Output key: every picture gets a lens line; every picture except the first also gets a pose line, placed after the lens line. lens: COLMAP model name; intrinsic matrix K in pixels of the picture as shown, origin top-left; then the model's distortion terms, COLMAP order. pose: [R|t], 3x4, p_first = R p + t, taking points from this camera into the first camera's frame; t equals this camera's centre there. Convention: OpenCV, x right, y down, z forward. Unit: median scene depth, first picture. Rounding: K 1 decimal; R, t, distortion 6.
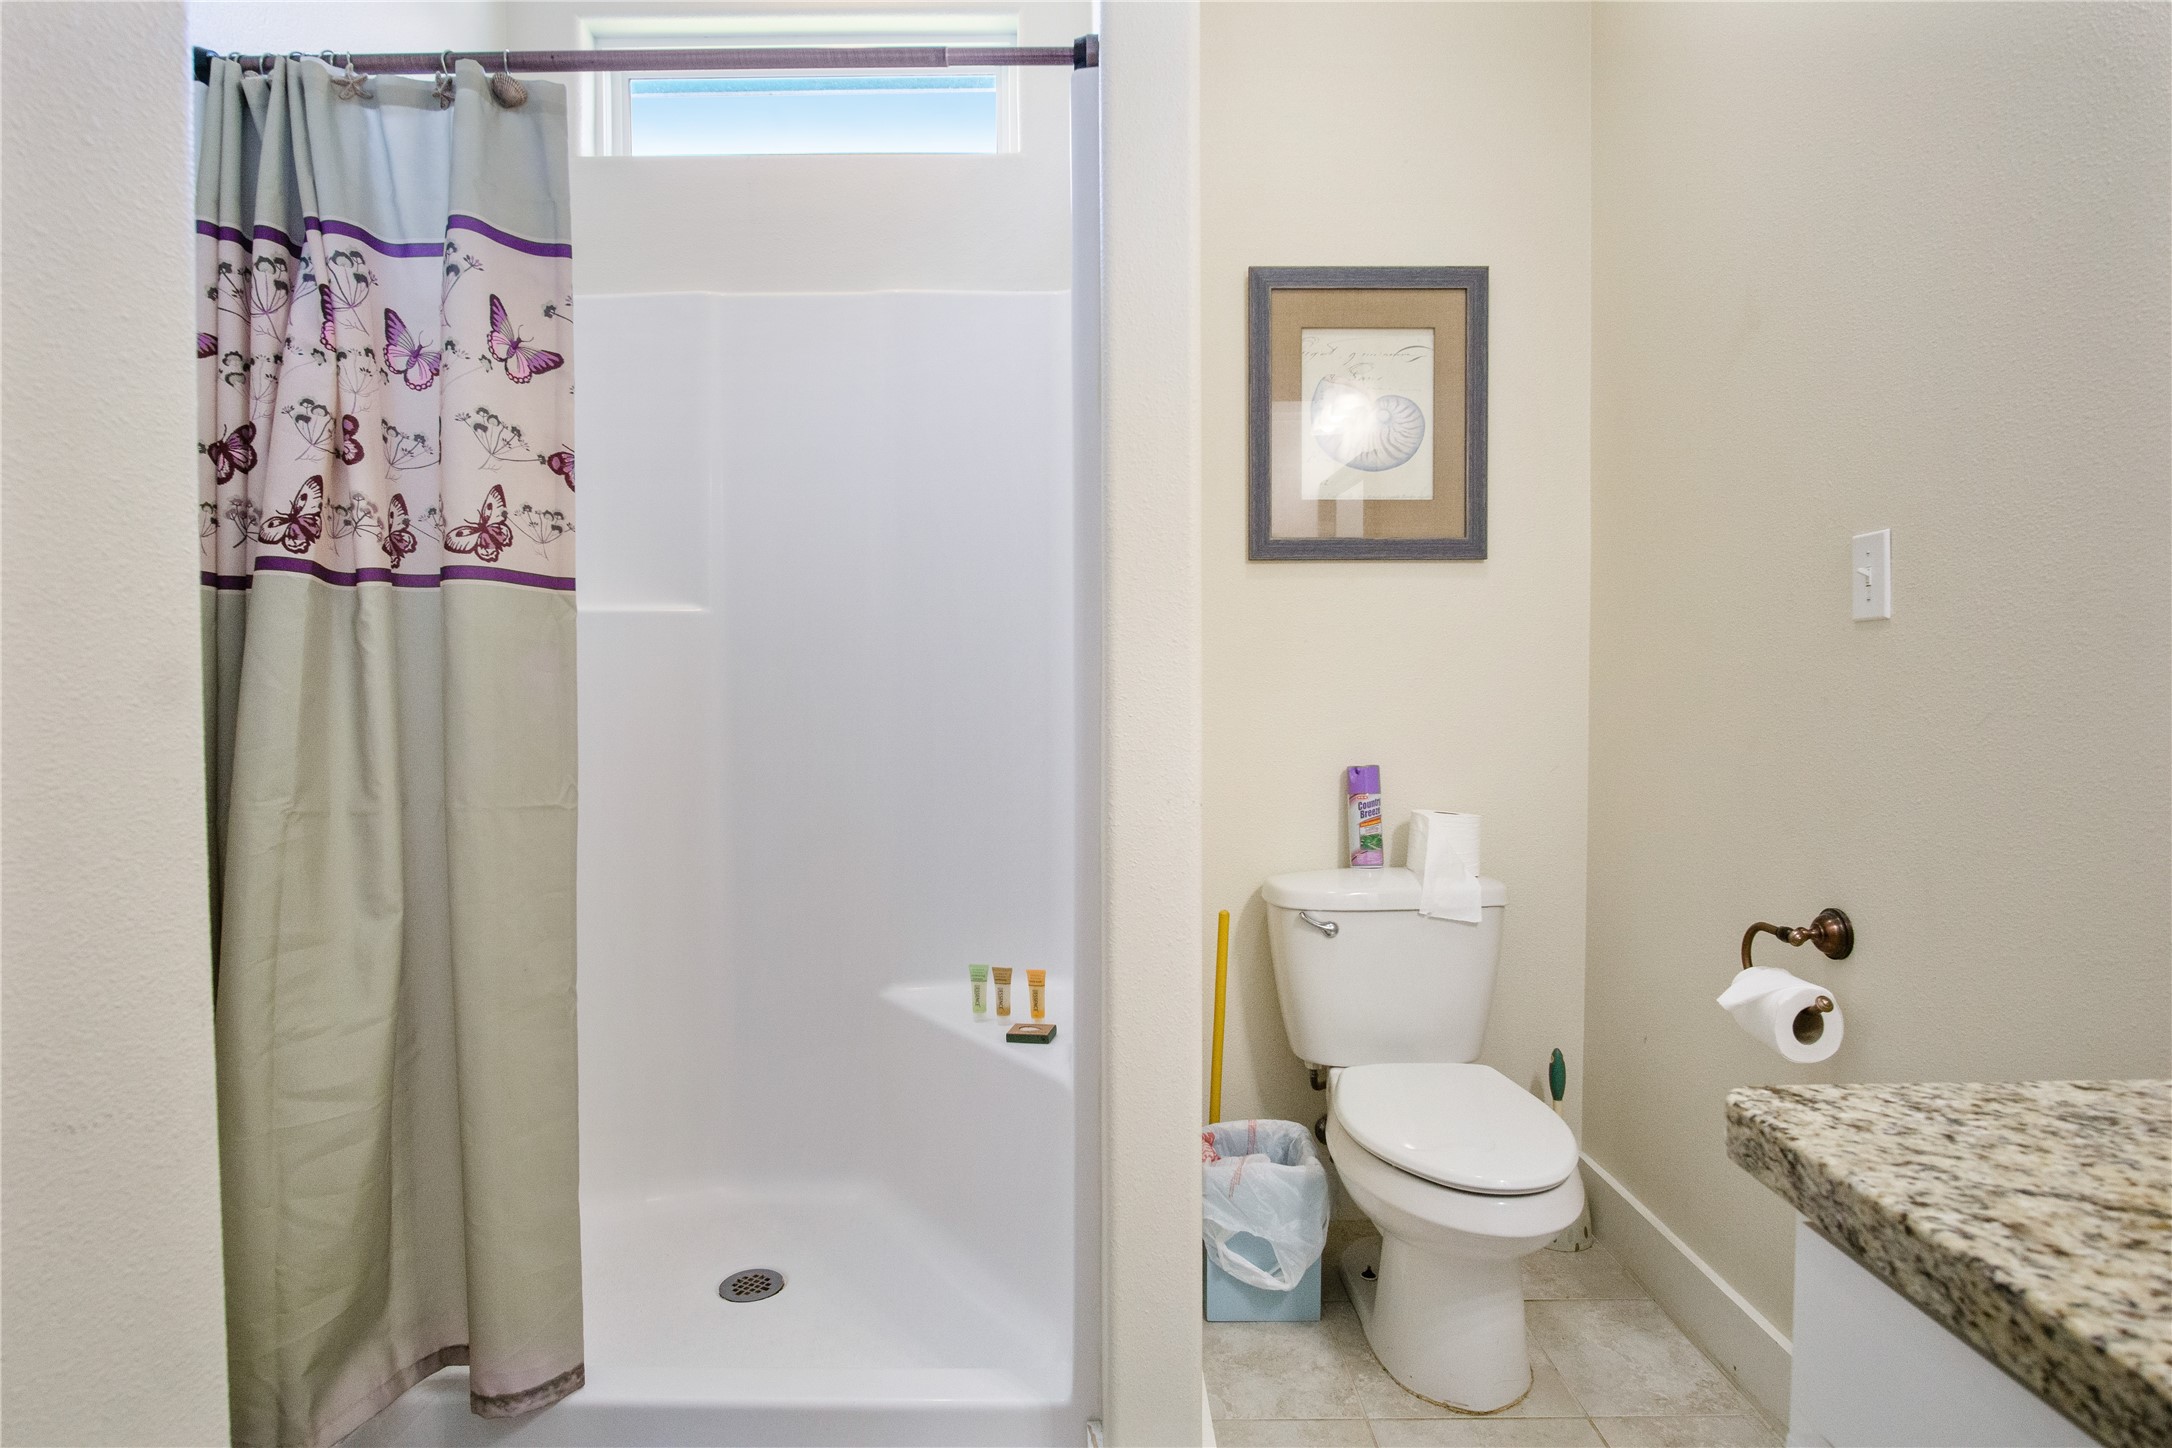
lens RADIAL K [[1185.2, 0, 1060.4], [0, 1185.2, 730.8], [0, 0, 1]] dist [-0.031911, 0.000139]
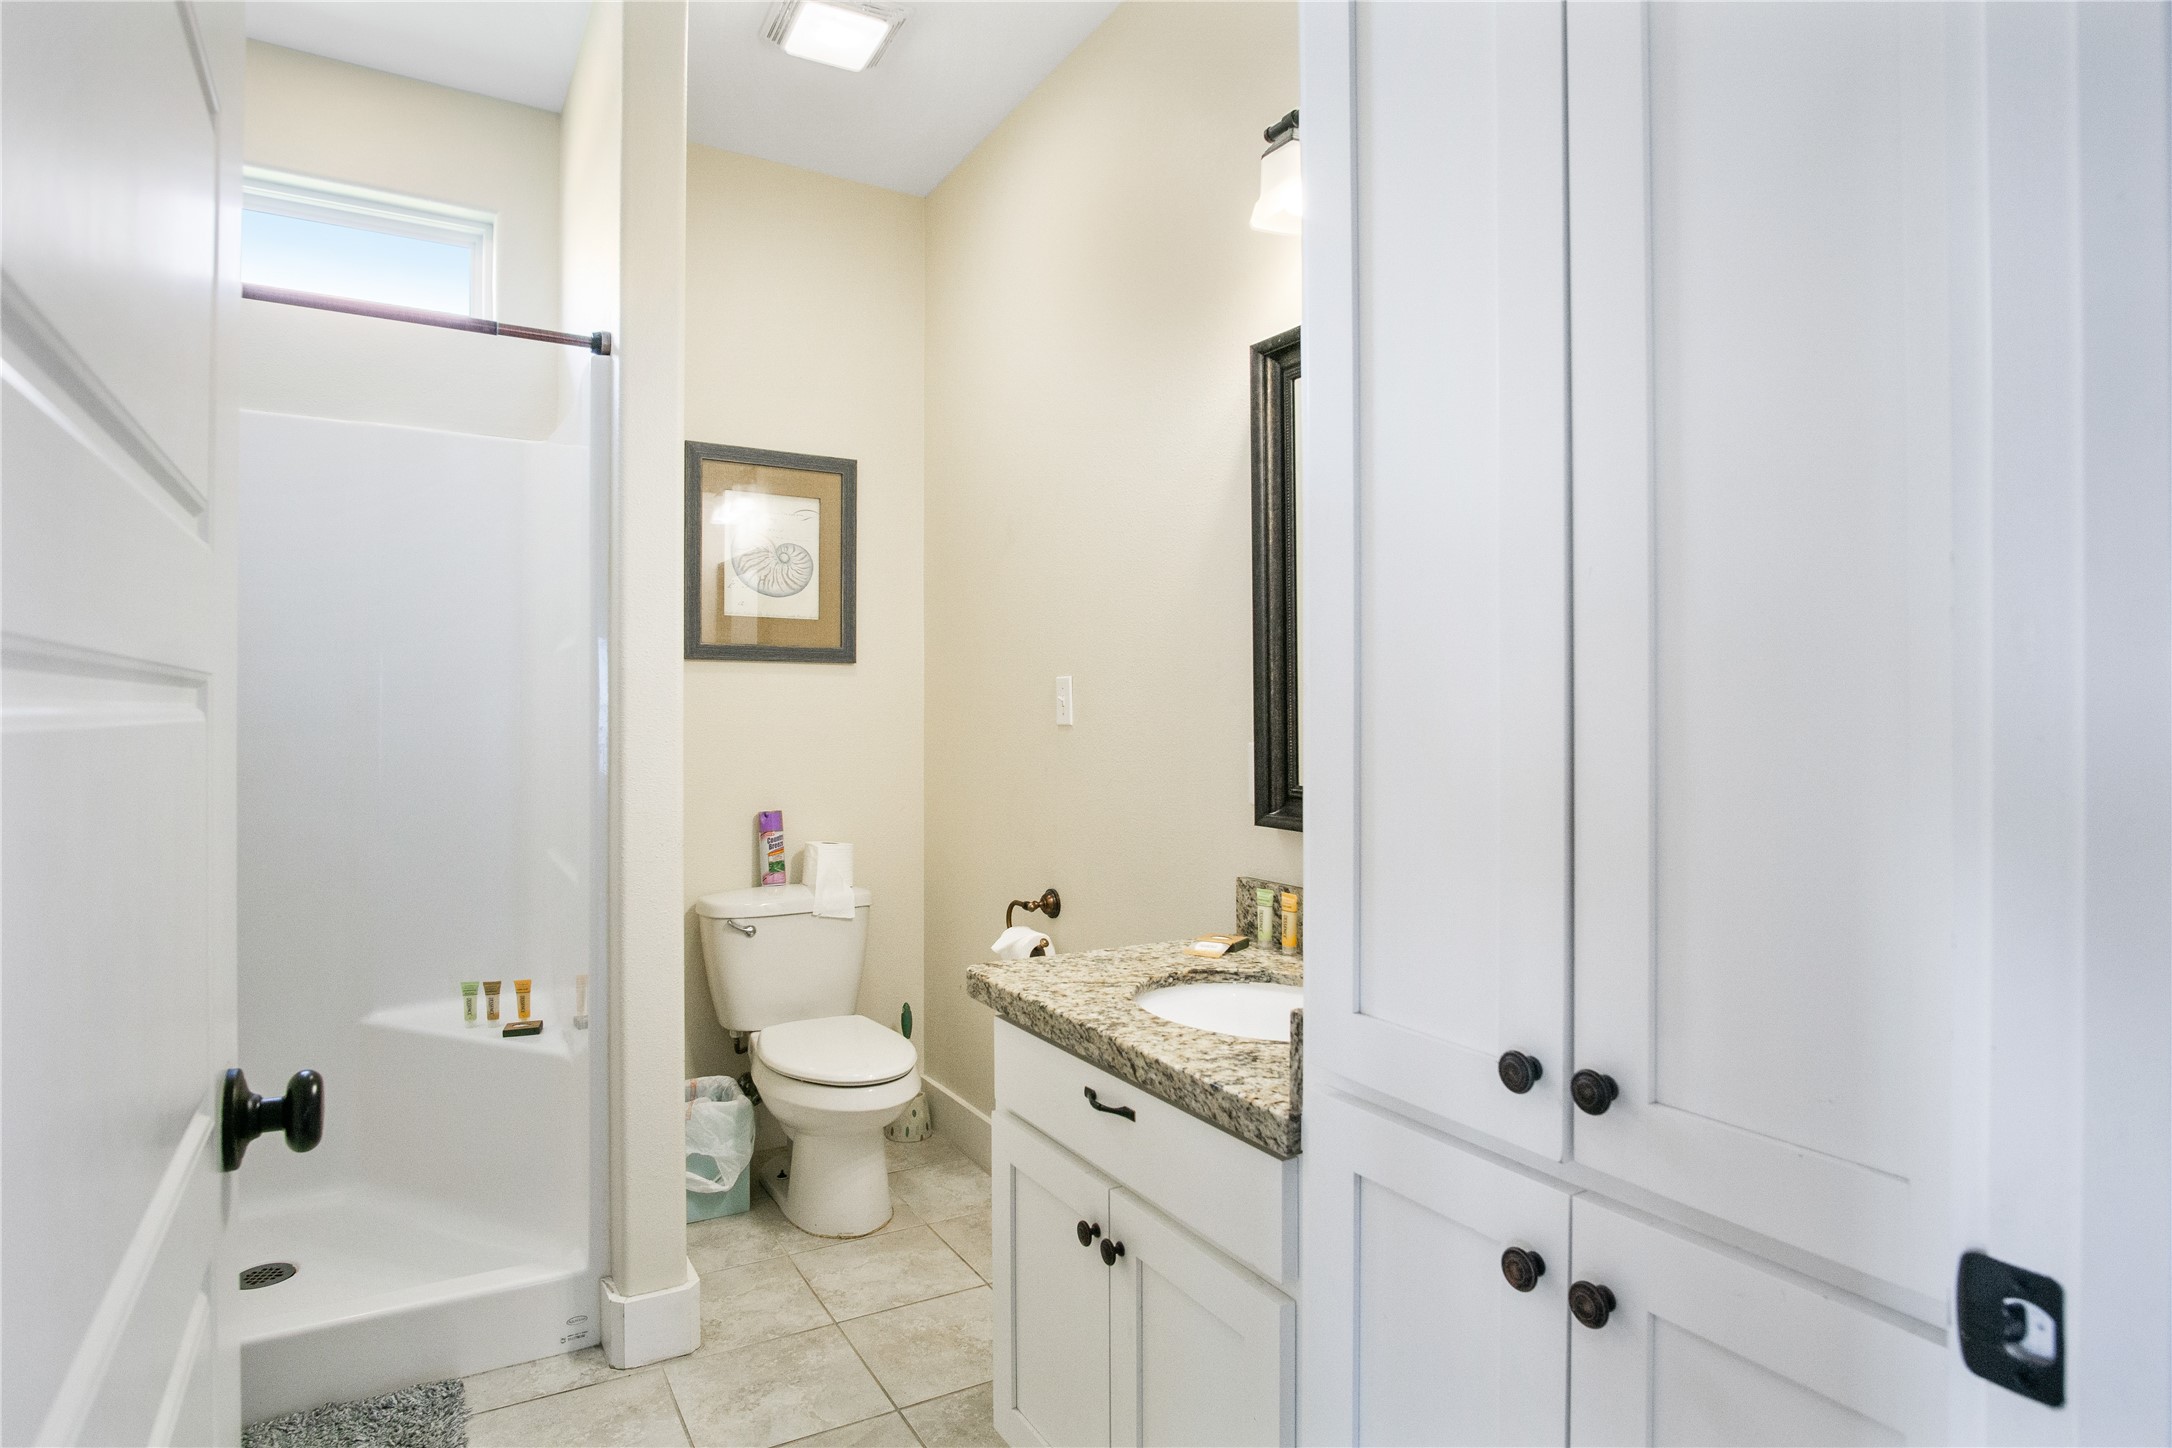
lens RADIAL K [[1185.2, 0, 1060.4], [0, 1185.2, 730.8], [0, 0, 1]] dist [-0.031911, 0.000139]
pose [[0.867635, 0.000728, 0.497201, -0.147238], [0.011978, 0.999678, -0.022367, -0.031661], [-0.497057, 0.025362, 0.867347, -0.393662]]
